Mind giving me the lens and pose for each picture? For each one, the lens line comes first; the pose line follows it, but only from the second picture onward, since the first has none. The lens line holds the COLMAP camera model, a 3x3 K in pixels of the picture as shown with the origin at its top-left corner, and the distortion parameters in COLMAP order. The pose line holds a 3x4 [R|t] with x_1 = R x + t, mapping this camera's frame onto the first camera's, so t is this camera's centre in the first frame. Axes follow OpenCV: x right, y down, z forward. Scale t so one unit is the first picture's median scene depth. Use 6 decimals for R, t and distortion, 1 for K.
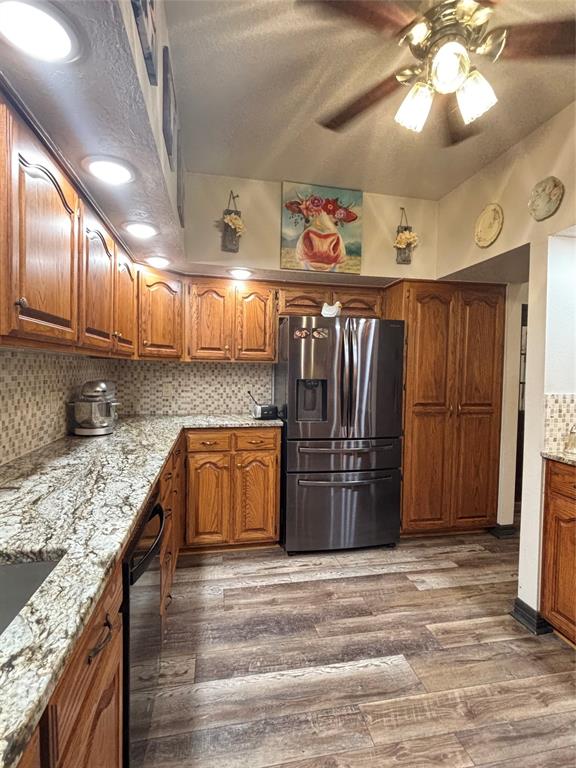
lens RADIAL K [[377.4, 0, 286.7], [0, 377.4, 381.6], [0, 0, 1]] dist [-0.004459, 0.000359]
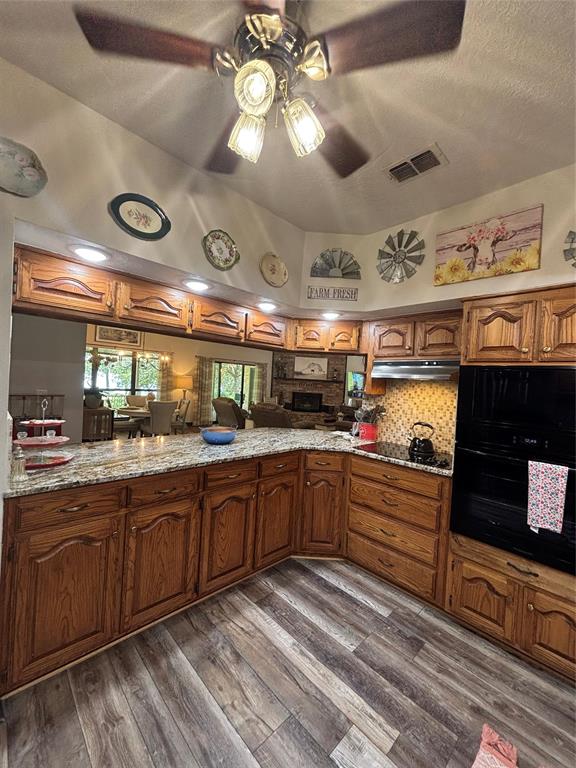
lens RADIAL K [[309.5, 0, 291.0], [0, 309.5, 383.5], [0, 0, 1]] dist [0.000235, 0.001734]
pose [[-0.552951, -0.056601, 0.831289, -0.282815], [-0.039301, 0.998351, 0.041834, -0.143249], [-0.832286, -0.009538, -0.554264, 1.342554]]
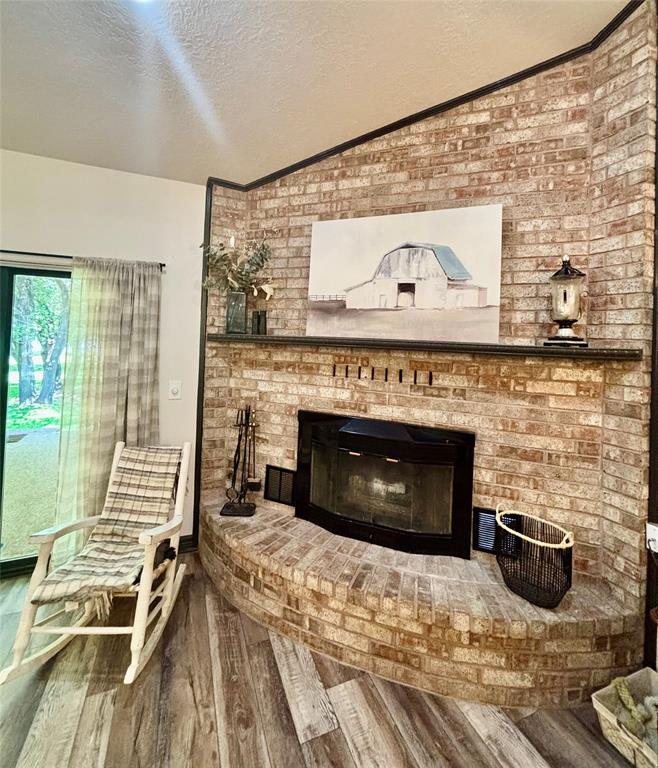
lens RADIAL K [[354.4, 0, 331.2], [0, 354.4, 326.1], [0, 0, 1]] dist [0.012548, -0.000195]
pose [[-0.198021, 0.003247, 0.980192, 5.463469], [-0.005887, 0.999973, -0.004502, 0.035812], [-0.980180, -0.006662, -0.197996, -3.655202]]
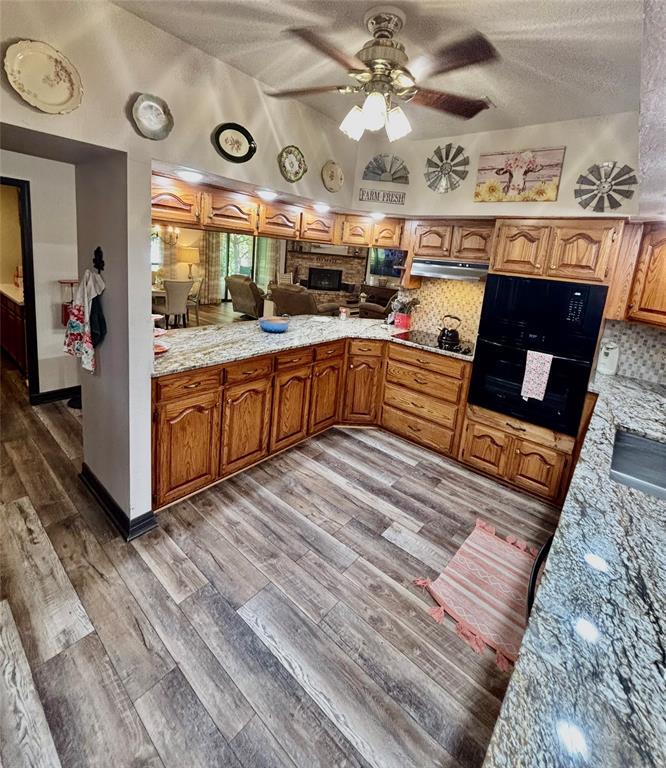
lens RADIAL K [[363.1, 0, 329.6], [0, 363.1, 312.6], [0, 0, 1]] dist [0.005414, -0.000738]
pose [[-0.624020, -0.203205, 0.754525, -0.570903], [-0.072844, 0.976518, 0.202746, -0.345937], [-0.778006, 0.071555, -0.624169, 1.921919]]
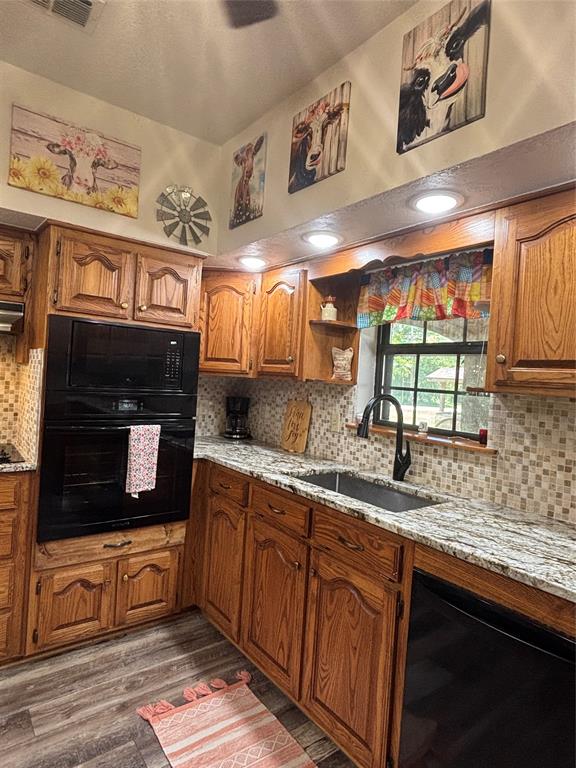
lens RADIAL K [[447.1, 0, 282.1], [0, 447.1, 382.2], [0, 0, 1]] dist [0.000947, 0.001611]
pose [[-0.898584, -0.068405, -0.433438, 0.471964], [-0.091385, 0.995289, 0.032379, -0.086554], [0.429181, 0.068705, -0.900602, 1.613508]]
